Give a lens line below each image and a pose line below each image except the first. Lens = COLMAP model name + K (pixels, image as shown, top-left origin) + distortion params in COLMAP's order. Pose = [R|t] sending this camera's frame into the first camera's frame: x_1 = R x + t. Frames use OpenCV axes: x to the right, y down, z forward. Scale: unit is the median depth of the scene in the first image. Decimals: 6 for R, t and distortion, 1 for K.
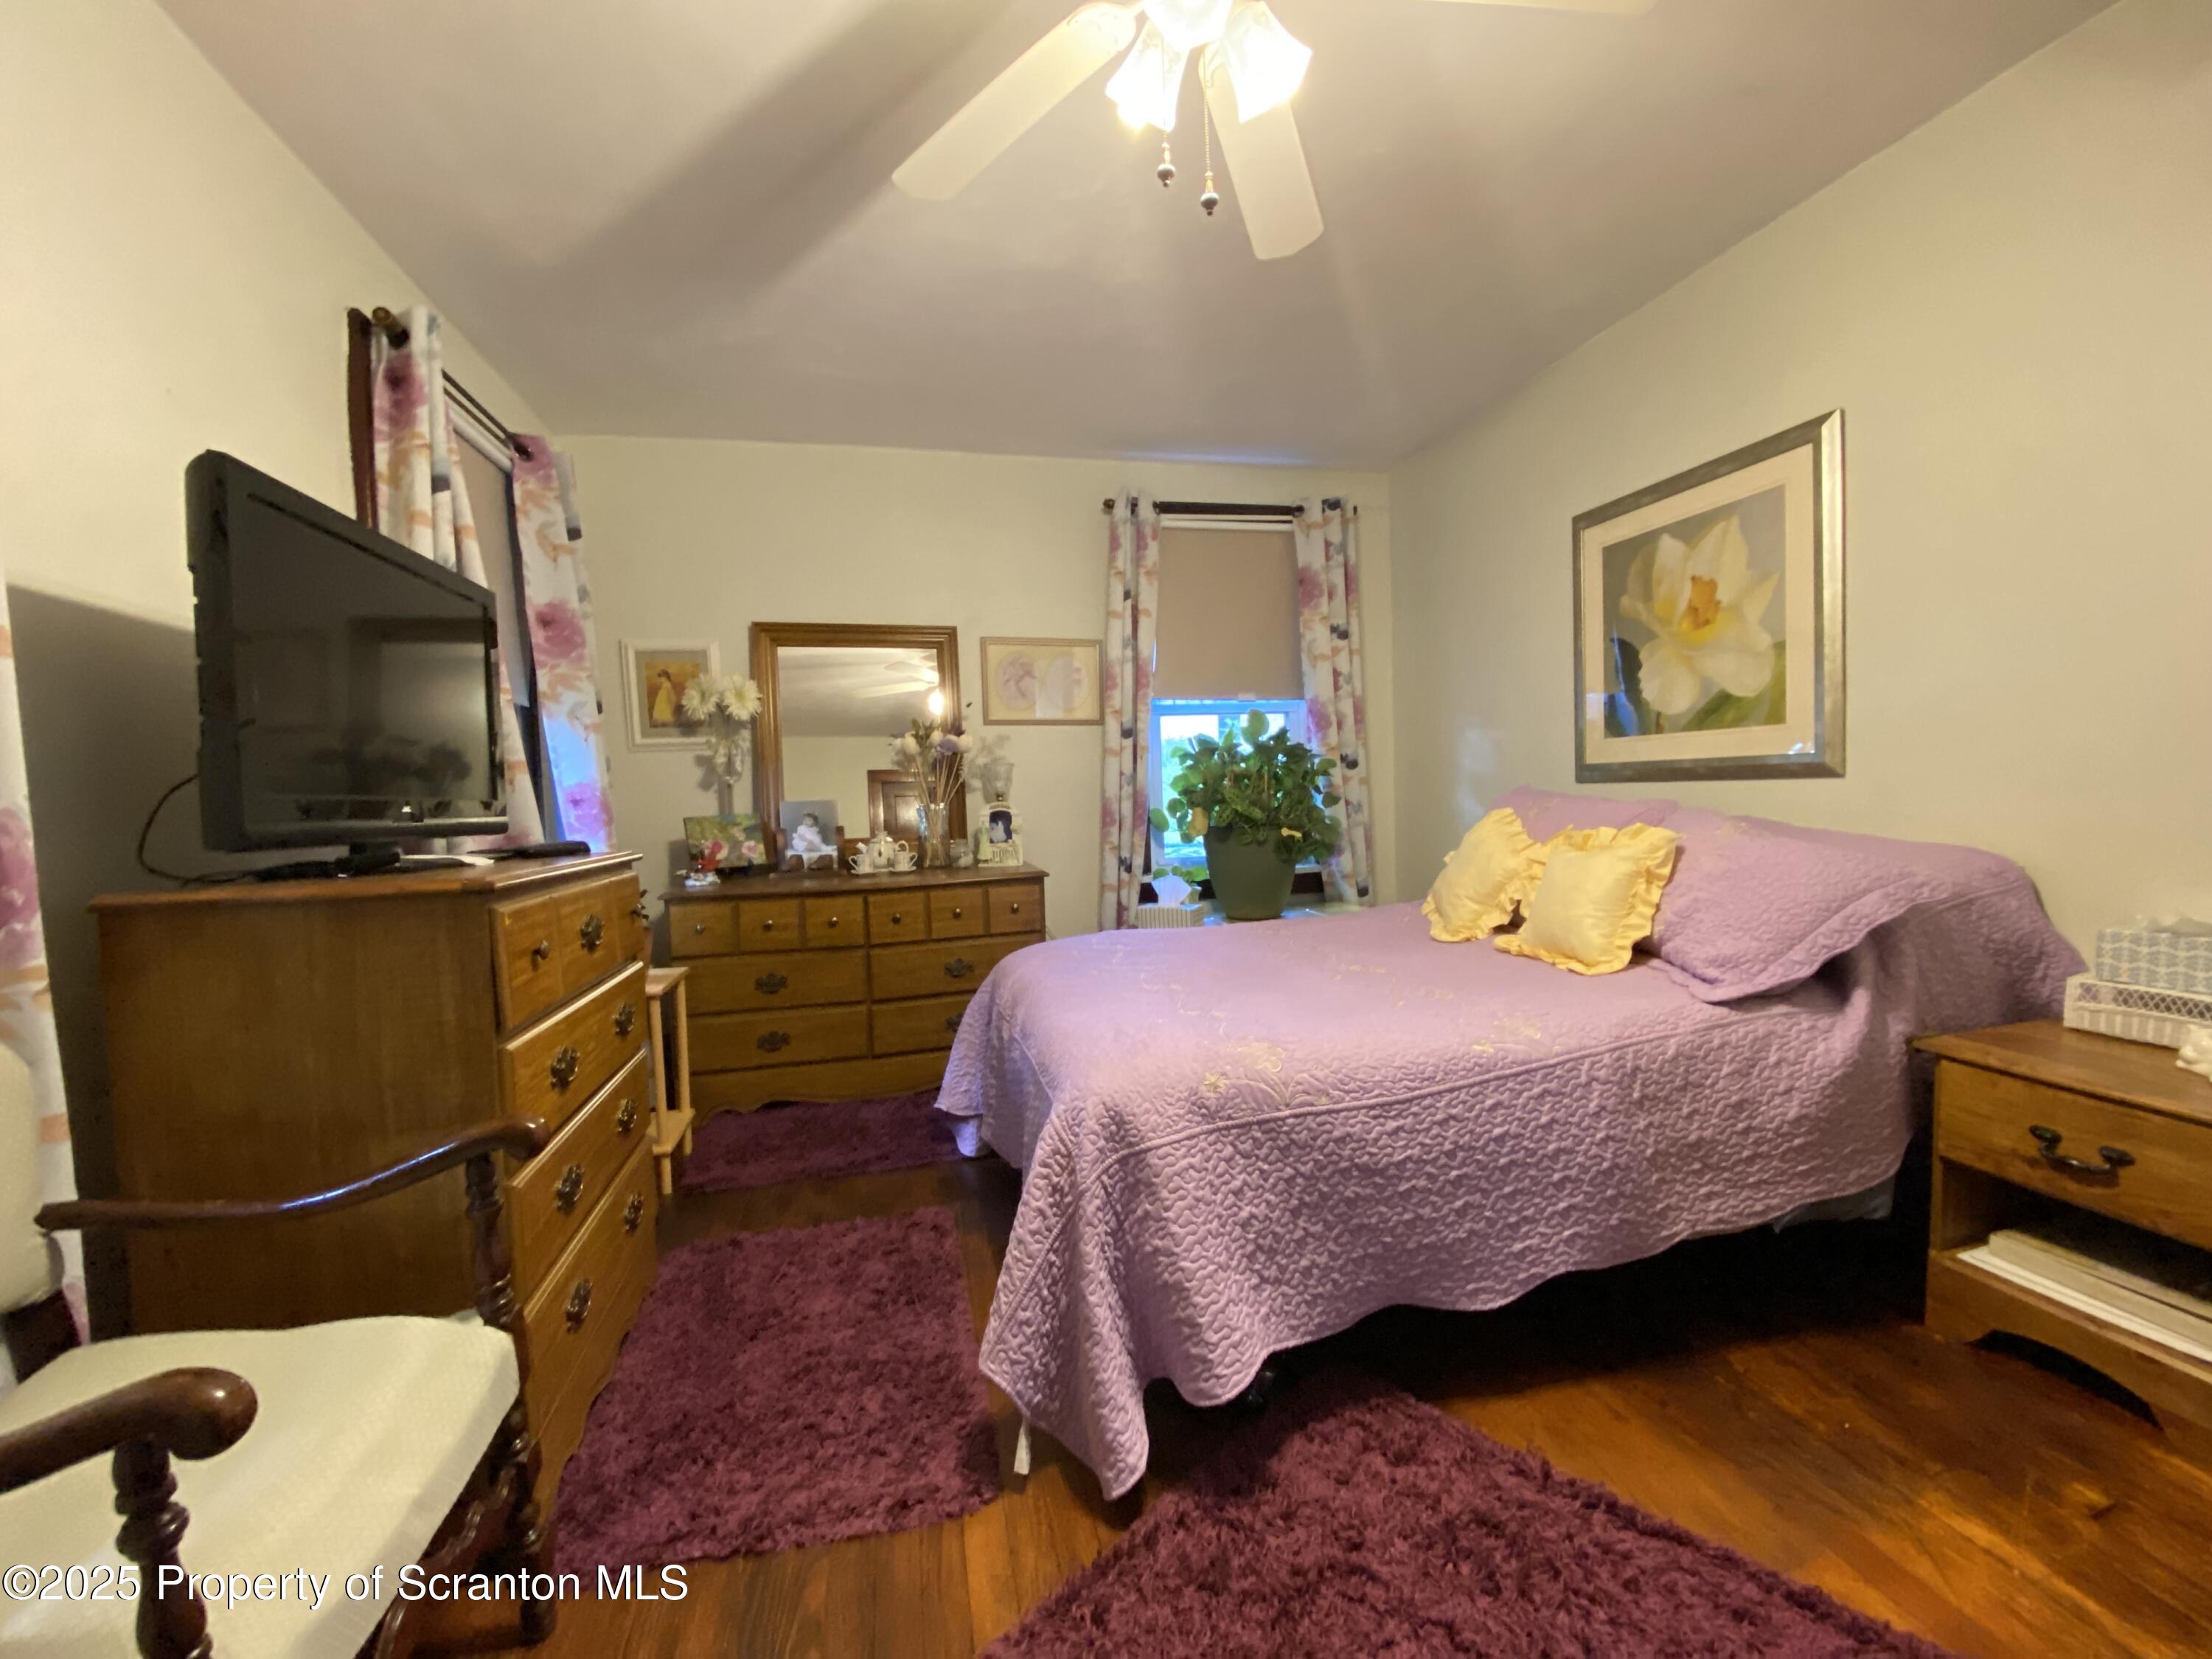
lens RADIAL K [[891.4, 0, 1106.0], [0, 891.4, 829.5], [0, 0, 1]] dist [0.019771, -0.019007]
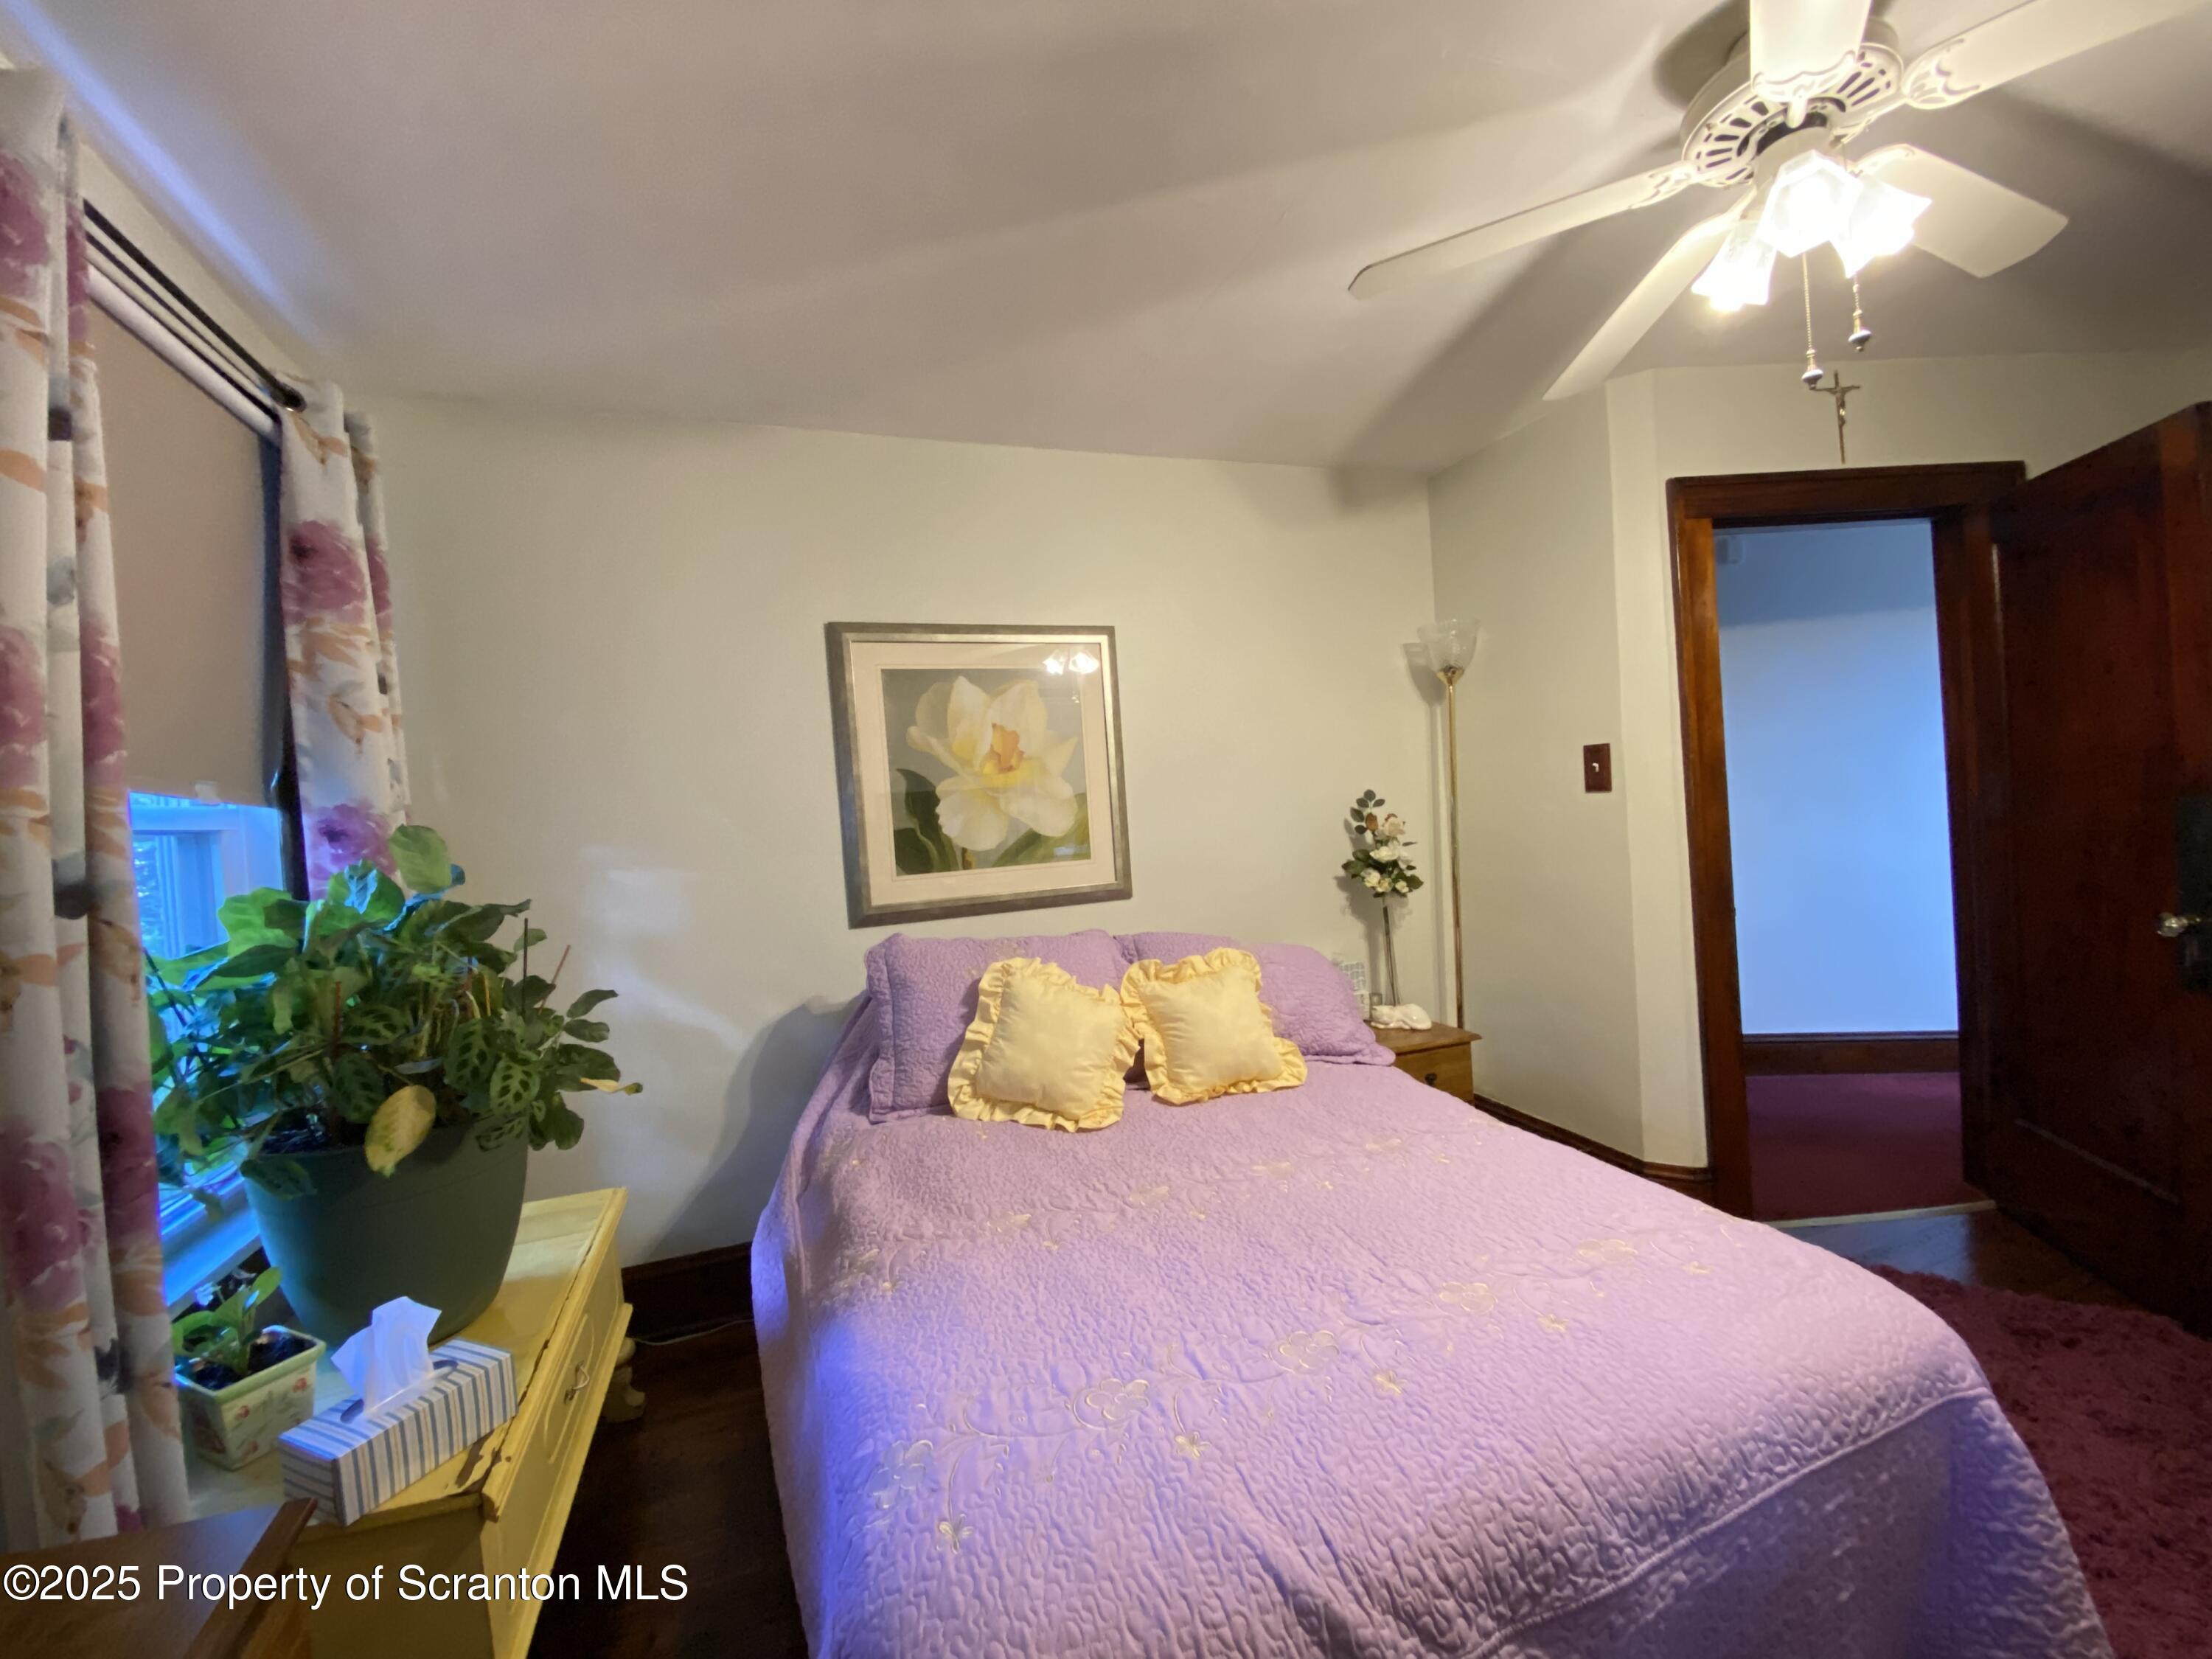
lens RADIAL K [[891.4, 0, 1106.0], [0, 891.4, 829.5], [0, 0, 1]] dist [0.019771, -0.019007]
pose [[-0.118659, 0.029068, 0.992510, -0.413312], [0.115604, 0.993178, -0.015266, -0.122999], [-0.986182, 0.112926, -0.121210, 0.999309]]
